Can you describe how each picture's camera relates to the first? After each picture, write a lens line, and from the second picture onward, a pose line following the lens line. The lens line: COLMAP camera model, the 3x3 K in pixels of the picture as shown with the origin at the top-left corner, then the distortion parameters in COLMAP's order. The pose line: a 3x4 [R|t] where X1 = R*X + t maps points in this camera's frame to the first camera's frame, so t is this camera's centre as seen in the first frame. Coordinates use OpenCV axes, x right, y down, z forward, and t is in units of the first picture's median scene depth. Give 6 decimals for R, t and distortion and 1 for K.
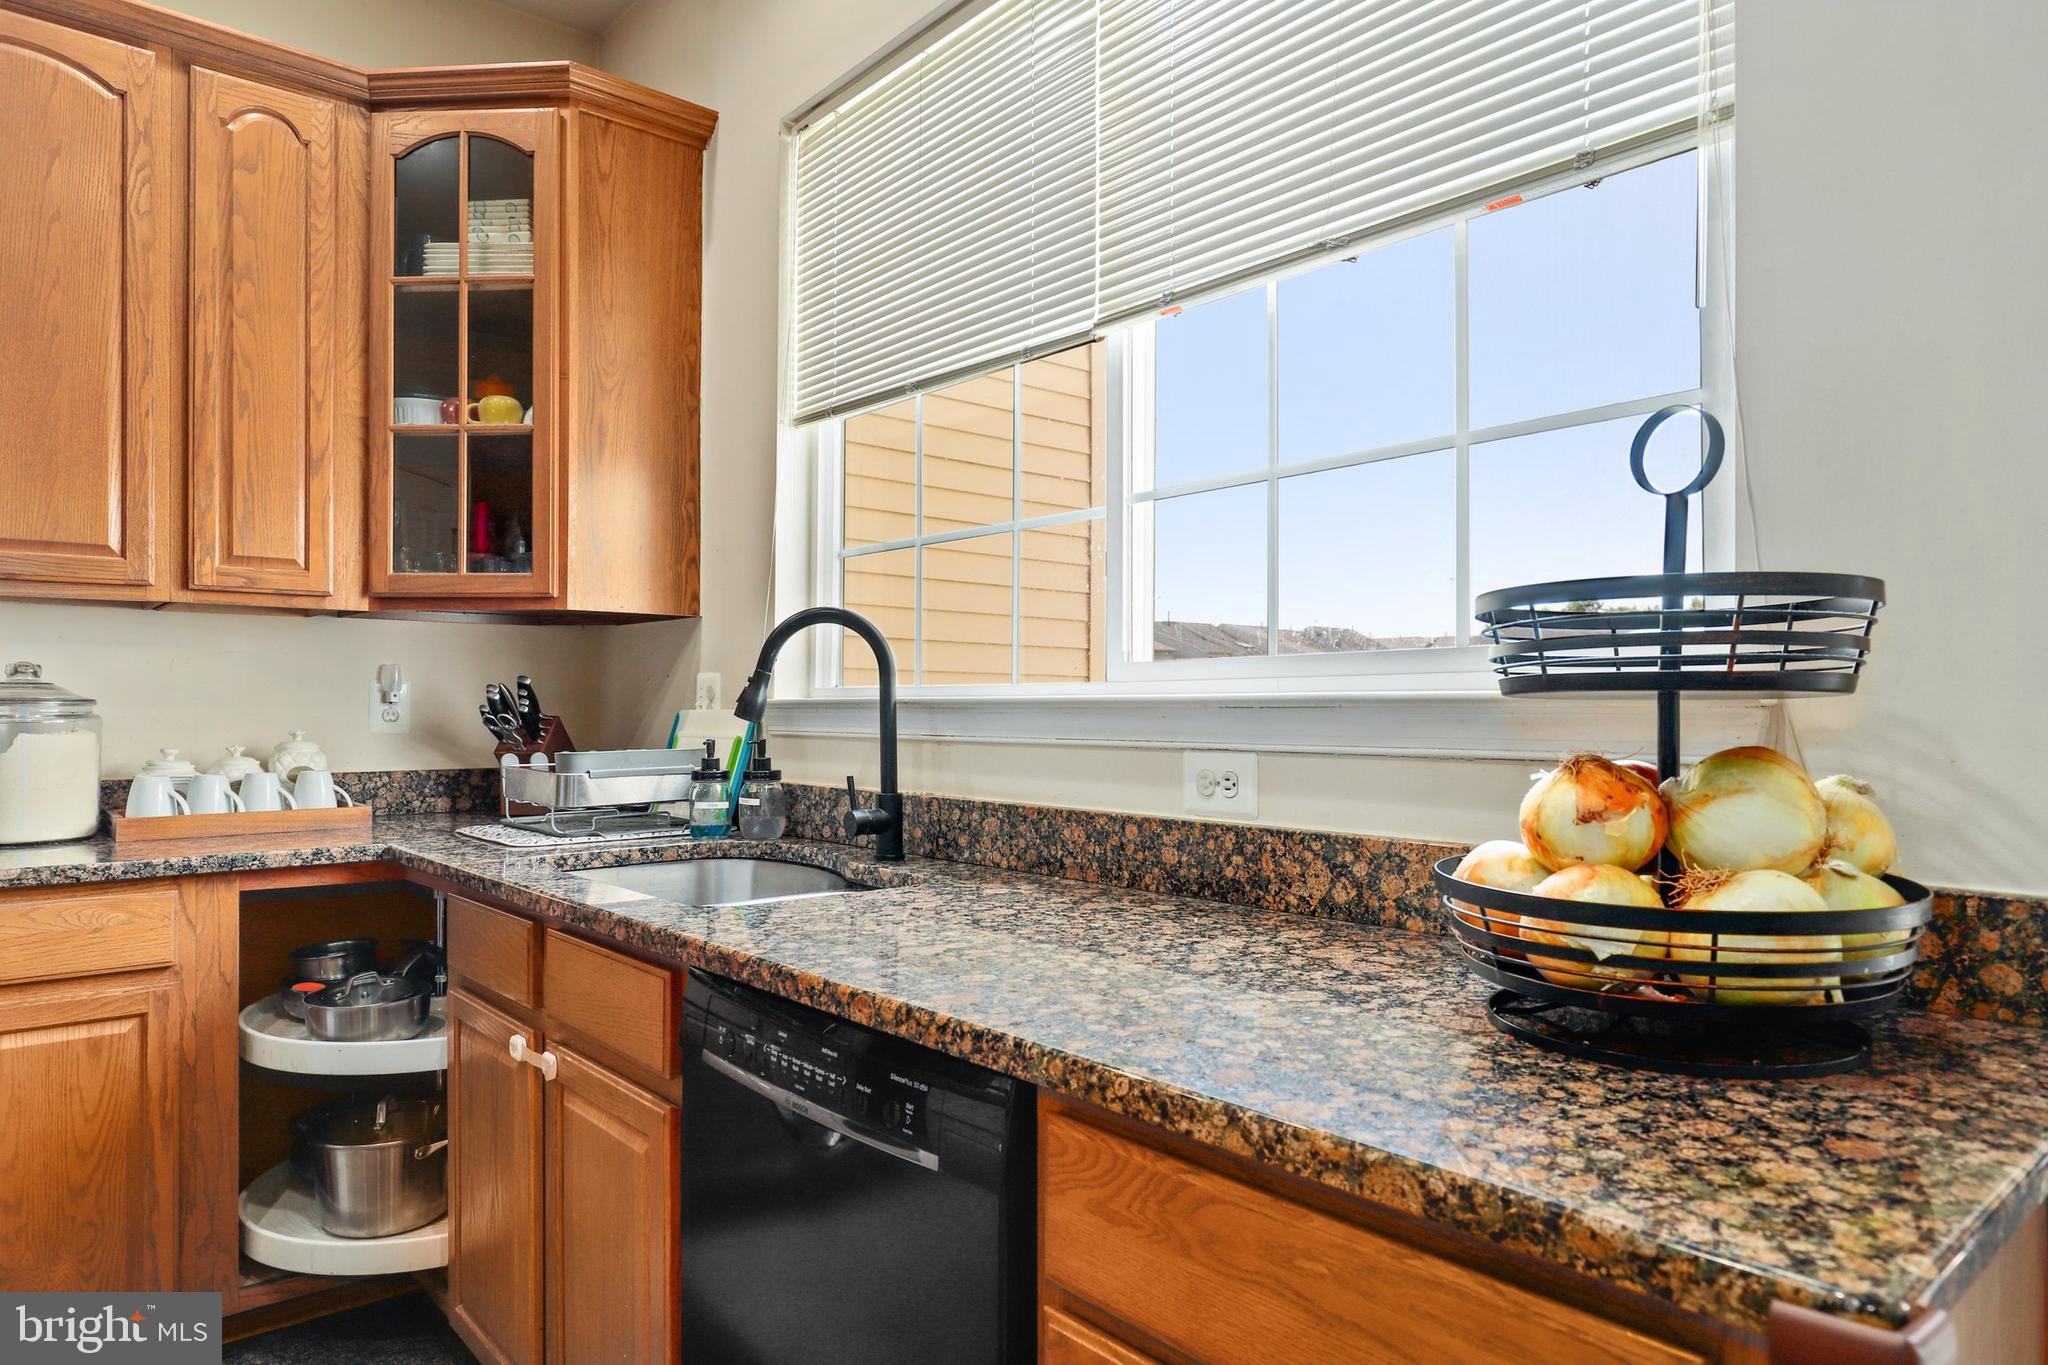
lens RADIAL K [[1238.4, 0, 1027.5], [0, 1238.4, 699.8], [0, 0, 1]] dist [-0.006271, -0.000329]
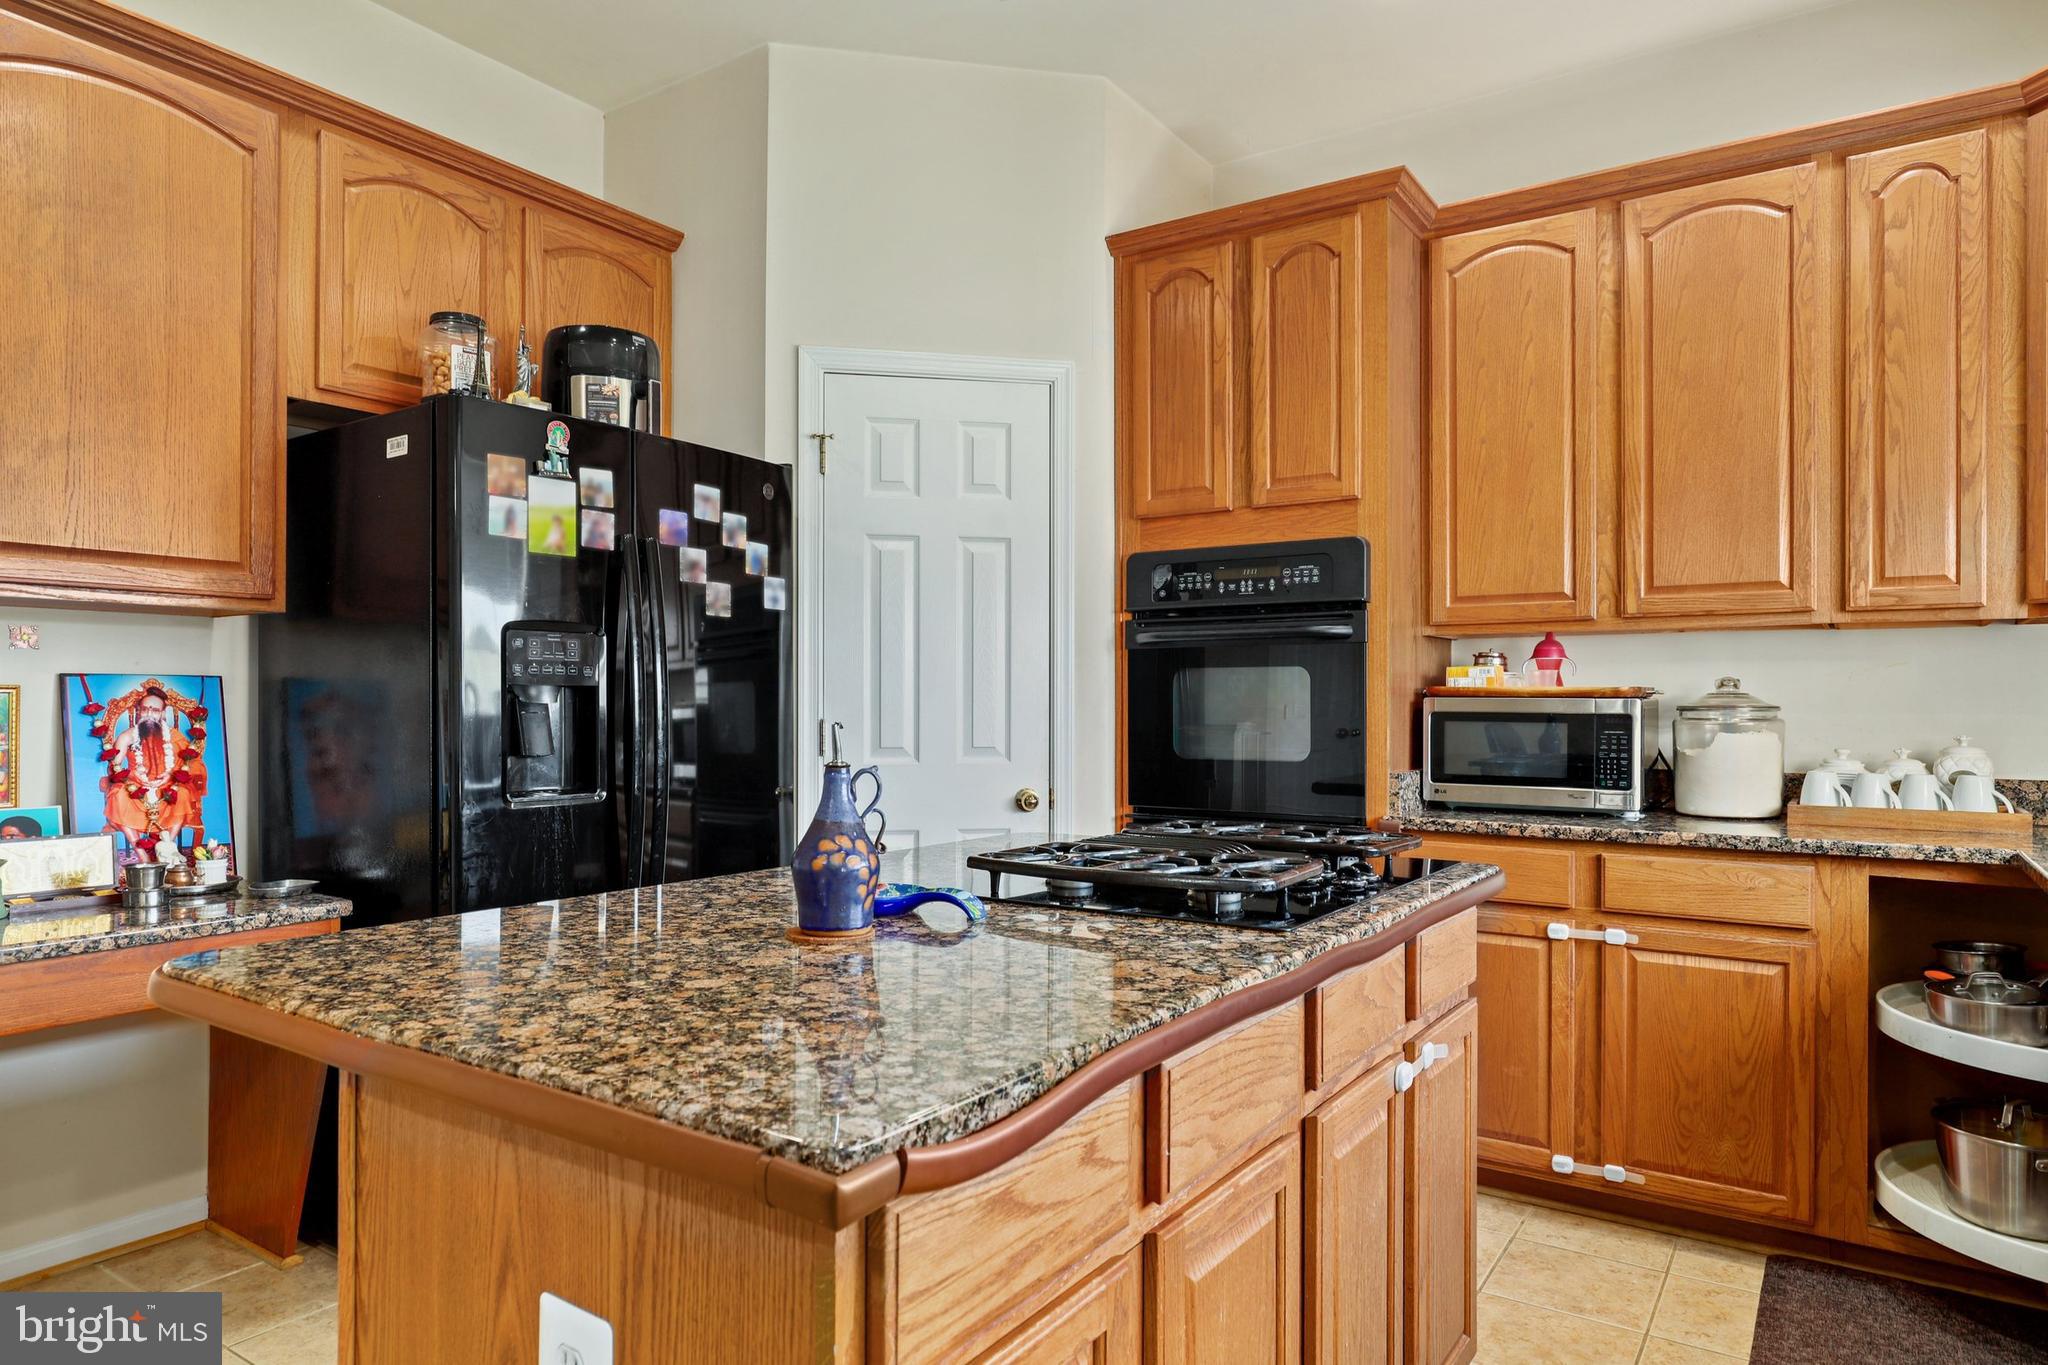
lens RADIAL K [[1238.4, 0, 1022.0], [0, 1238.4, 704.7], [0, 0, 1]] dist [-0.006271, -0.000329]
pose [[0.258448, -0.002261, -0.966022, 0.245218], [-0.001335, 0.999995, -0.002698, 0.002068], [0.966024, 0.001987, 0.258444, -0.044820]]
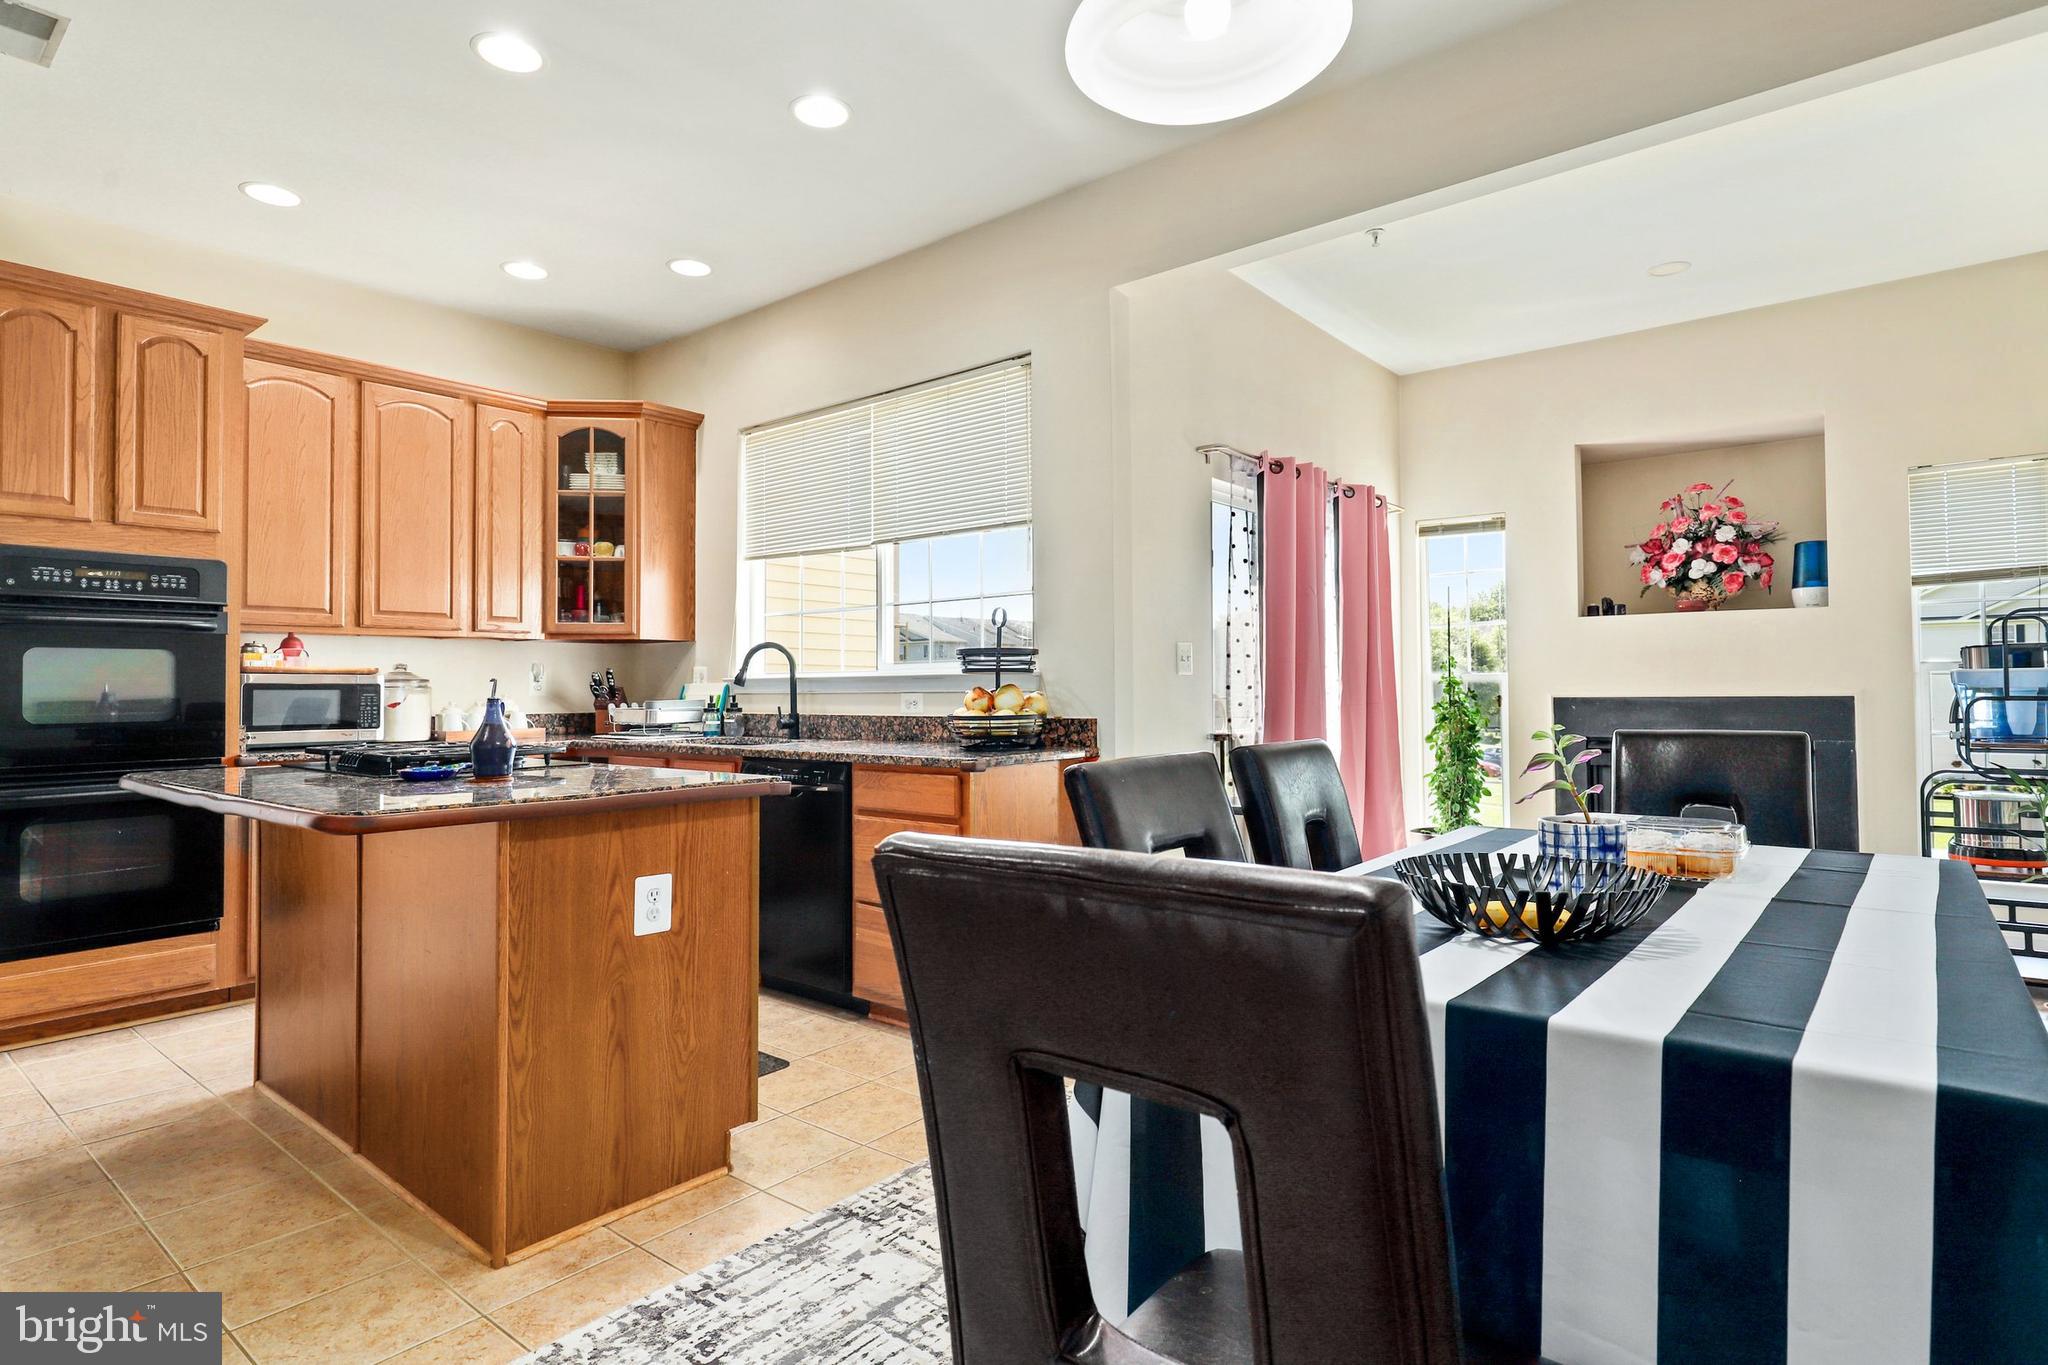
lens RADIAL K [[1049.7, 0, 1025.8], [0, 1049.7, 663.6], [0, 0, 1]] dist [-0.009544, 0.001983]
pose [[0.984164, -0.003586, 0.177222, -0.019621], [0.006904, 0.999812, -0.018107, 0.012525], [-0.177124, 0.019044, 0.984004, -1.129290]]
